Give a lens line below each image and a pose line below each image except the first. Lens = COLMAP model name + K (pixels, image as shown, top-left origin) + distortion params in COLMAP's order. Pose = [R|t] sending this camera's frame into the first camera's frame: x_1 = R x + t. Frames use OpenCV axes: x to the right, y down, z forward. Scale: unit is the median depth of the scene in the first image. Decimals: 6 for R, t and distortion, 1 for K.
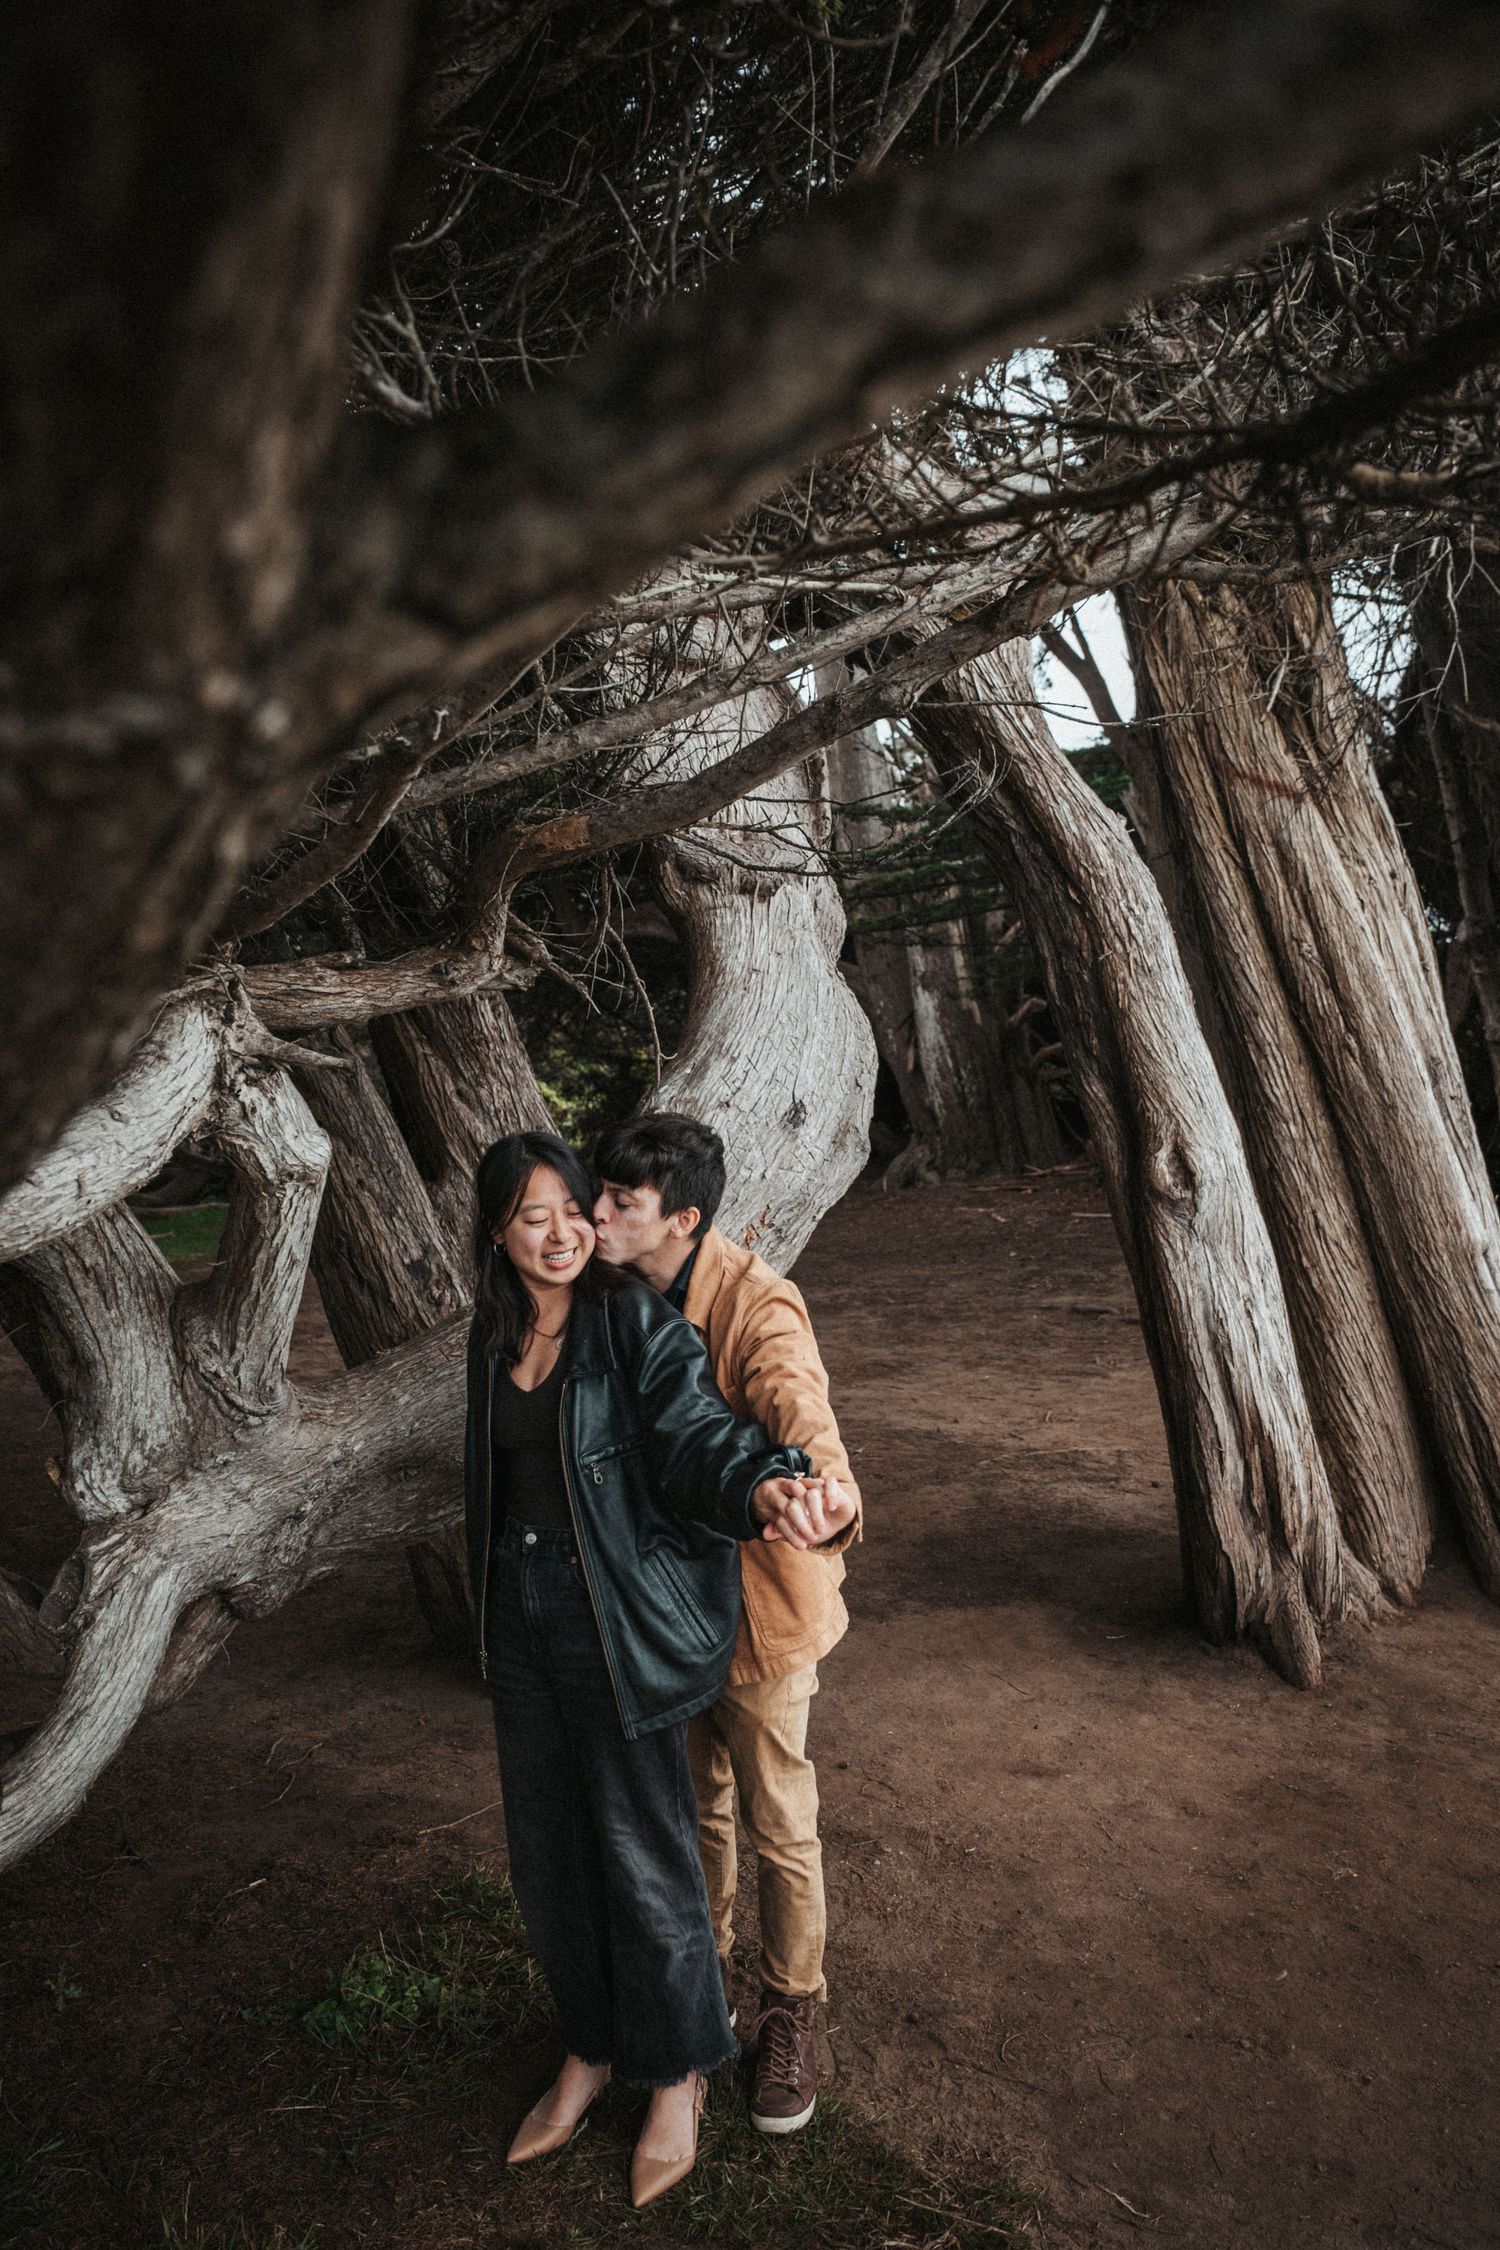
lens RADIAL K [[1512.3, 0, 751.9], [0, 1512.3, 1127.2], [0, 0, 1]] dist [0.004906, -0.017586]
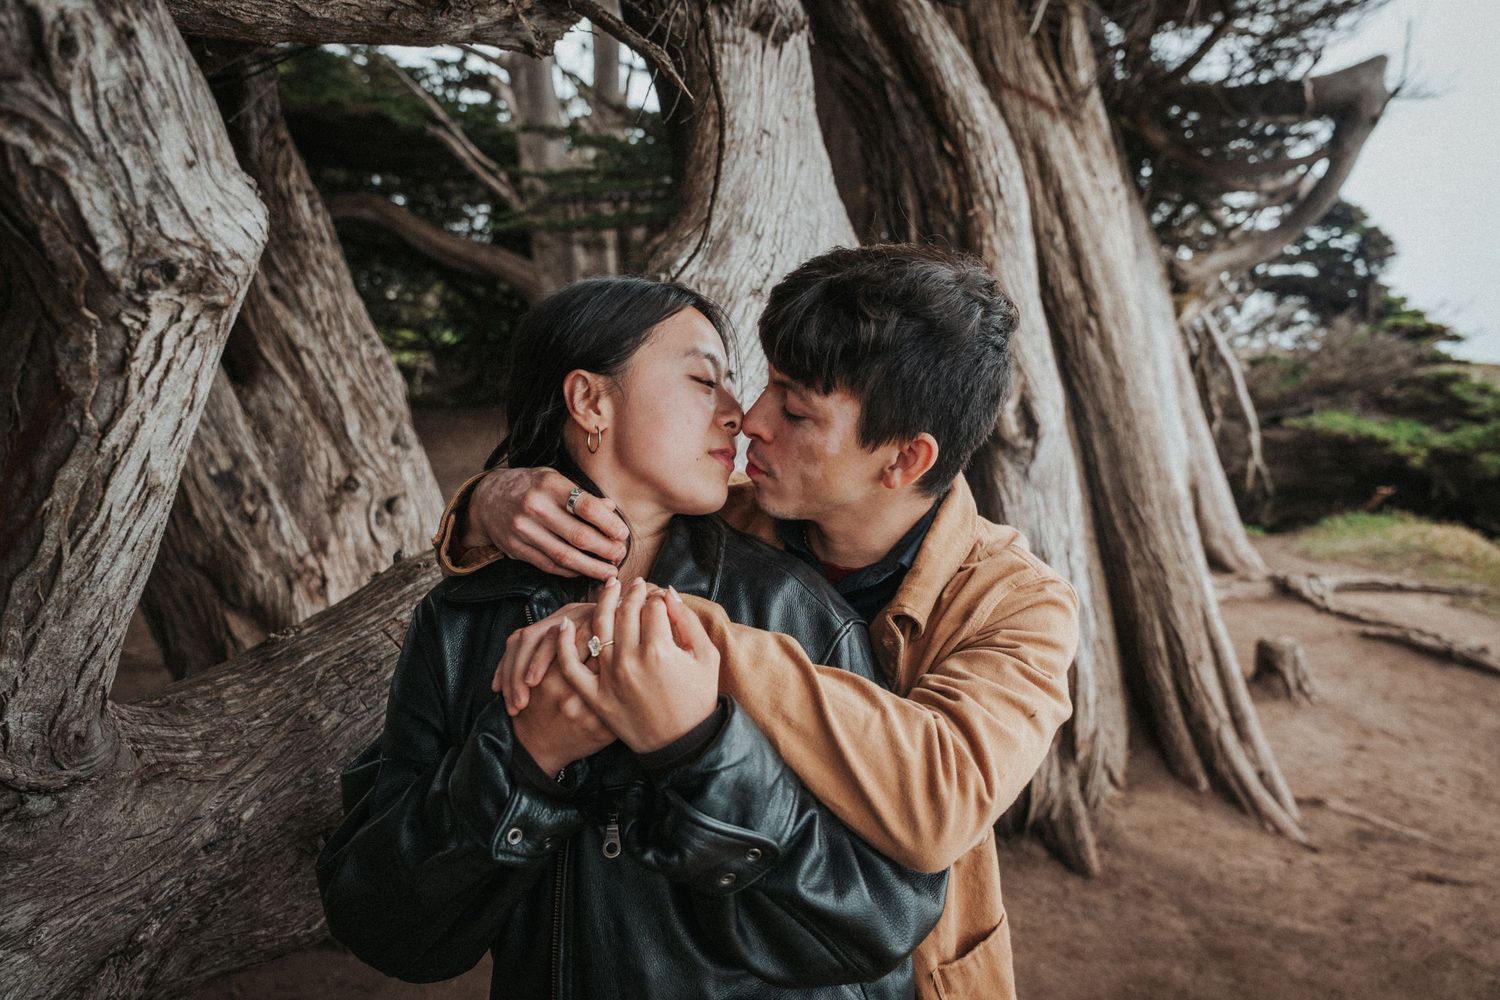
lens RADIAL K [[1008.2, 0, 751.4], [0, 1008.2, 500.4], [0, 0, 1]] dist [0.004906, -0.017586]
pose [[0.946230, 0.035294, 0.321564, -0.130420], [-0.069806, 0.992889, 0.096434, 0.029037], [-0.315874, -0.113696, 0.941965, 0.375941]]
